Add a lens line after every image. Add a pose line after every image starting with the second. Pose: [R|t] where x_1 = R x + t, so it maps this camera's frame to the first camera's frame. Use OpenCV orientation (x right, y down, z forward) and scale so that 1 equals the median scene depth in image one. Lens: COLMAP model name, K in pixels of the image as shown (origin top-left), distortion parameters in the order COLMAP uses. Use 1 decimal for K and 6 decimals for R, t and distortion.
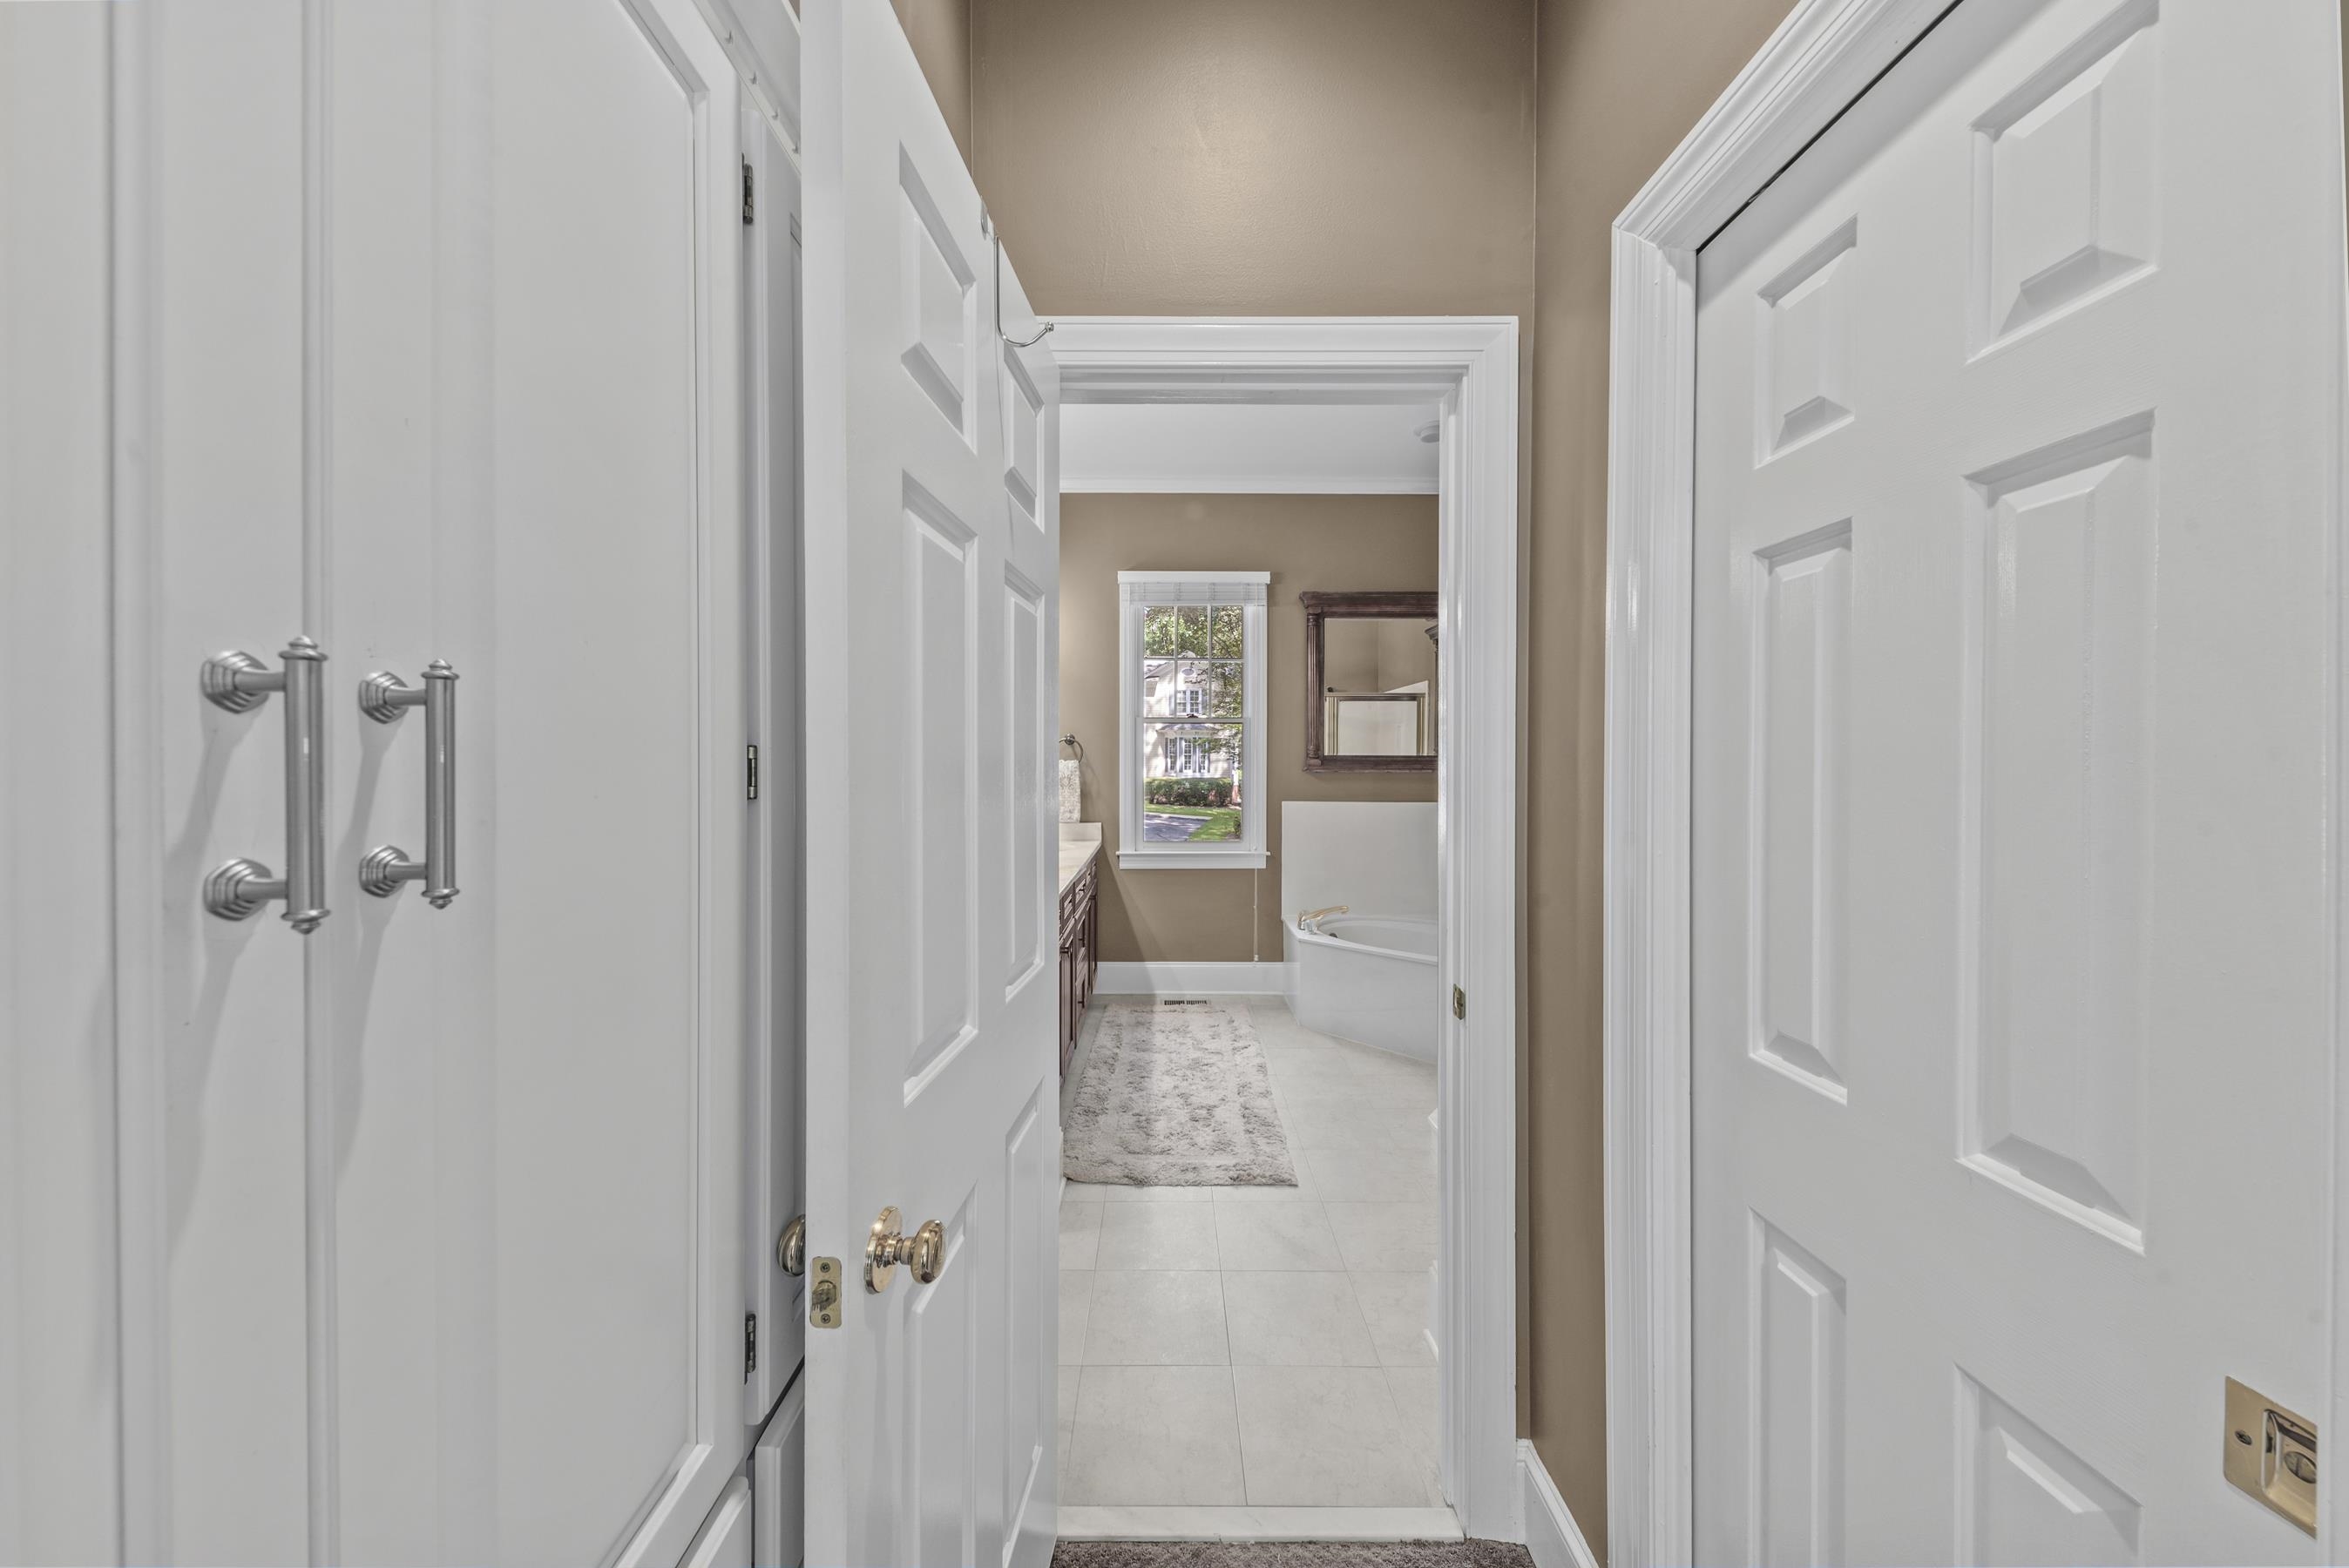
lens RADIAL K [[824.6, 0, 1174.0], [0, 824.6, 782.3], [0, 0, 1]] dist [0.001348, 0.000031]
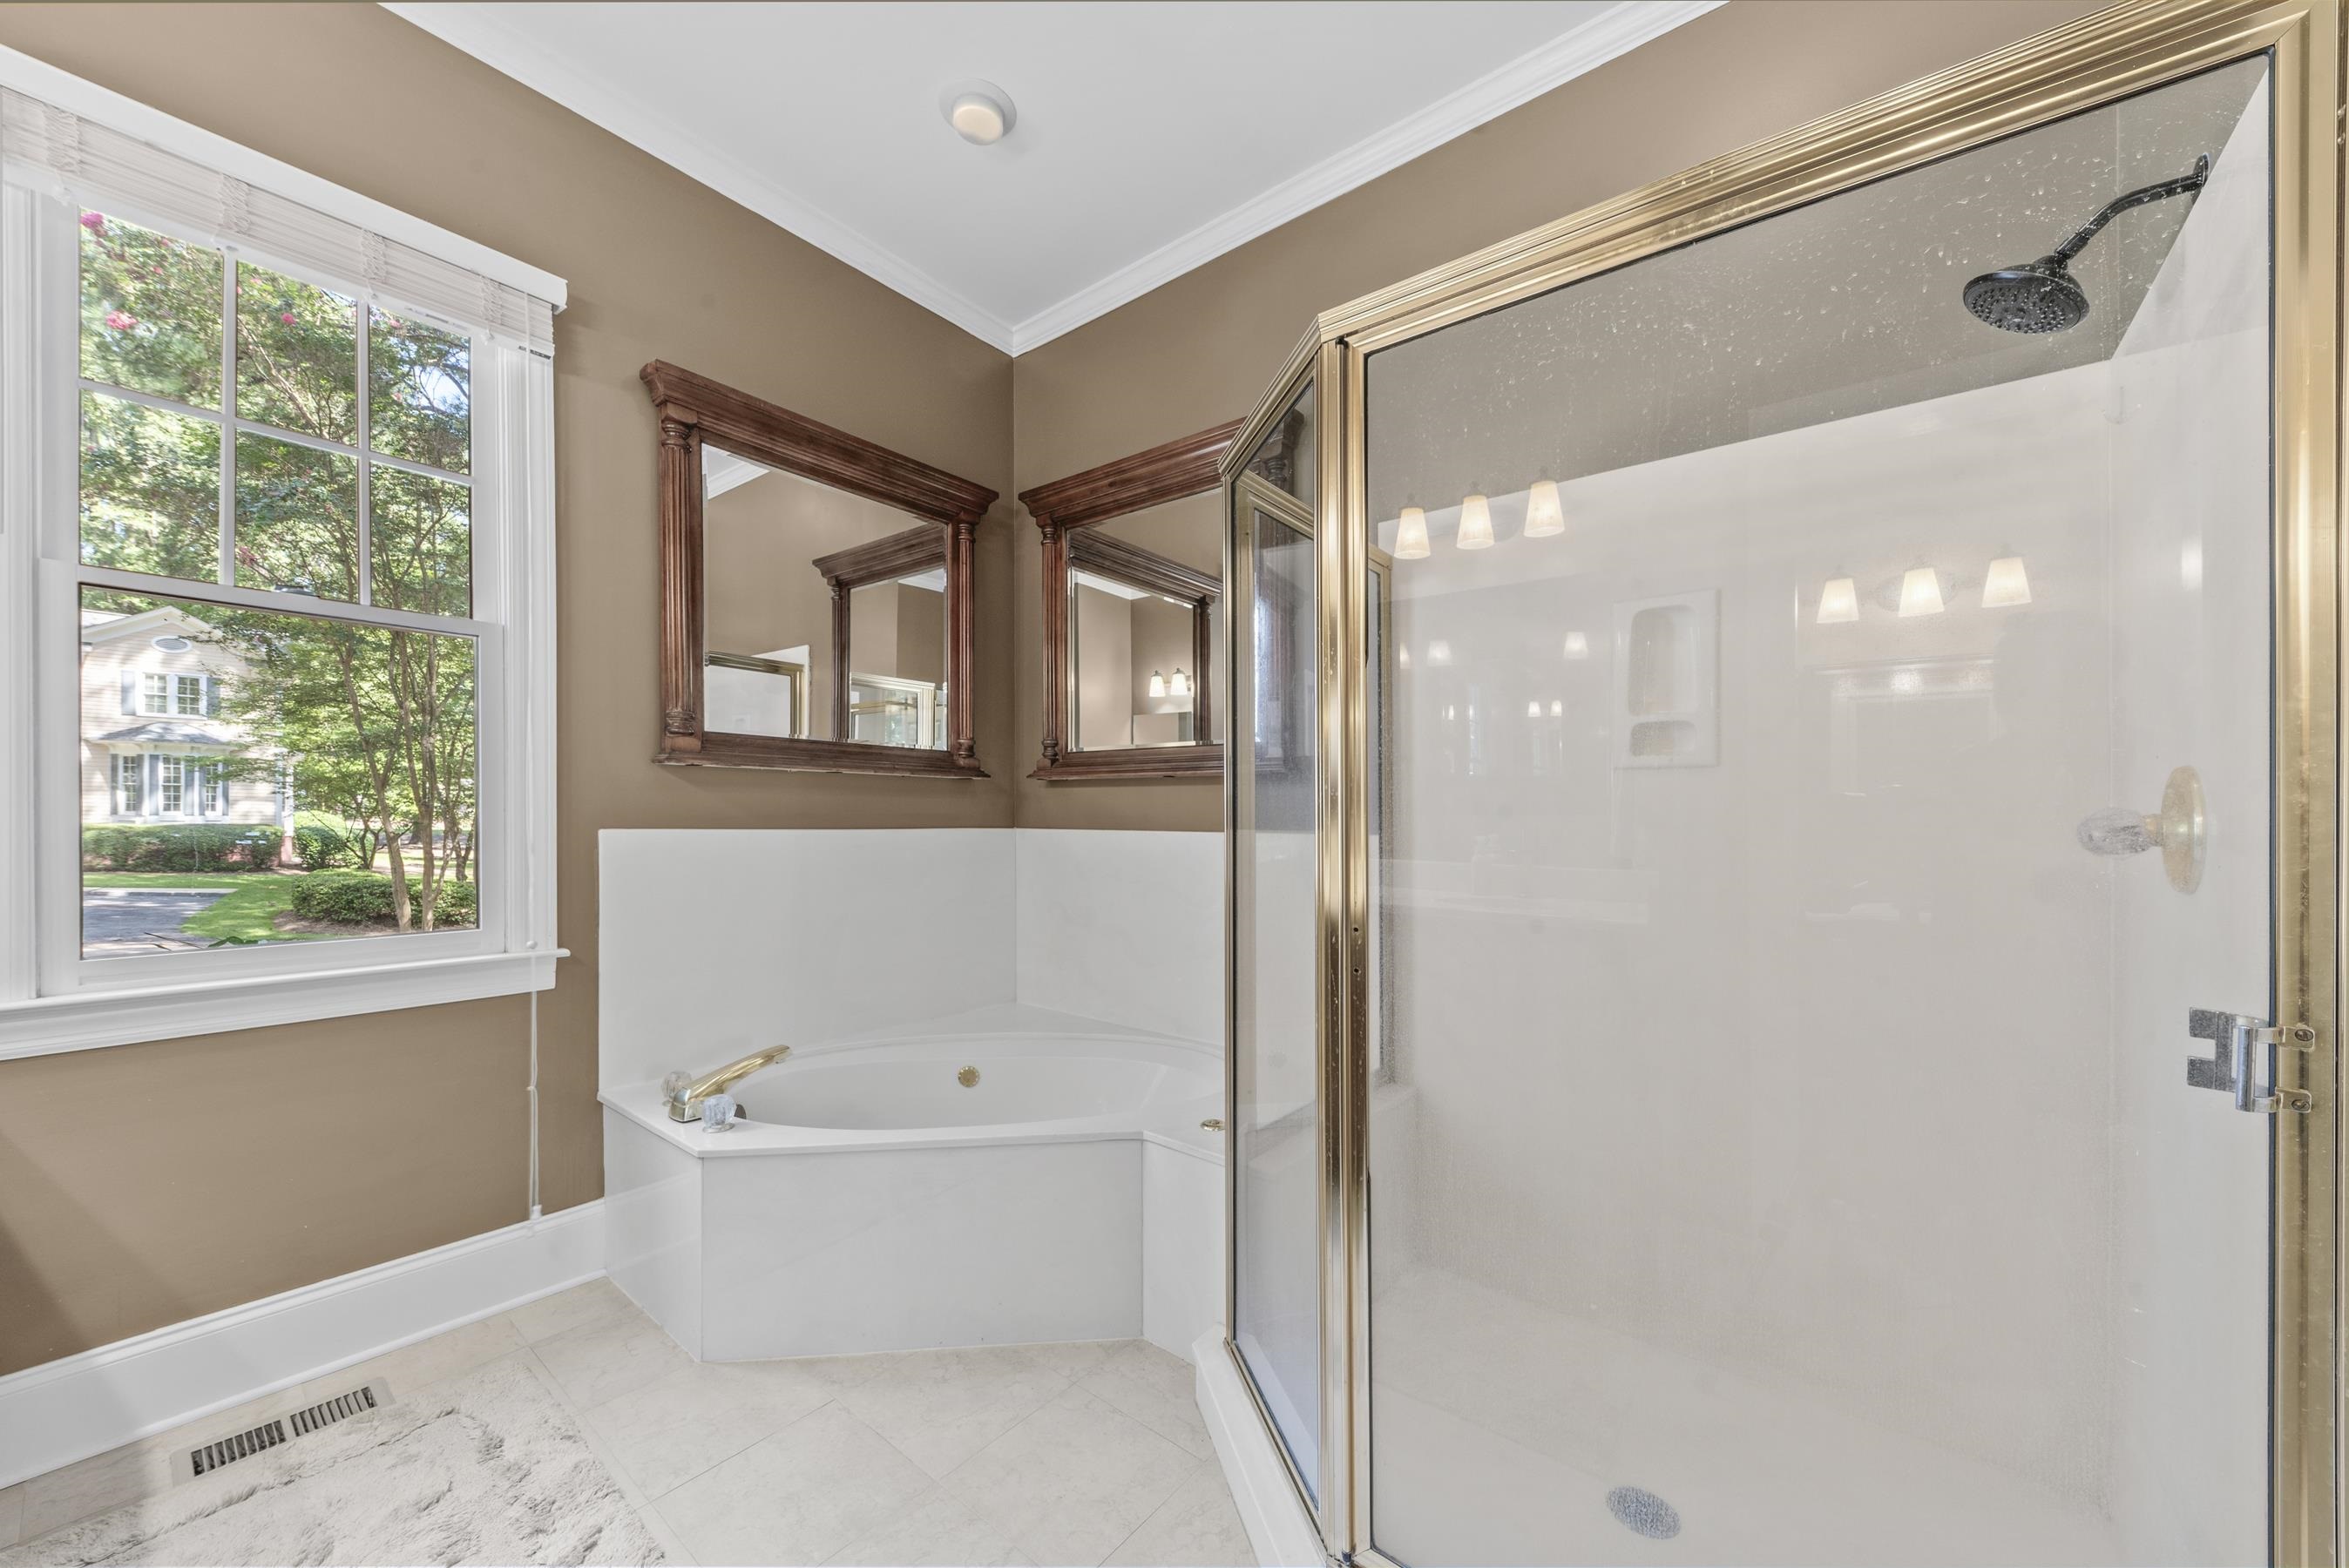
lens RADIAL K [[876.1, 0, 1199.4], [0, 876.1, 830.0], [0, 0, 1]] dist [0.010061, -0.000614]
pose [[0.640475, -0.005324, 0.767961, -0.023109], [0.006191, 0.999979, 0.001769, 0.024821], [-0.767954, 0.003622, 0.640495, 0.458518]]
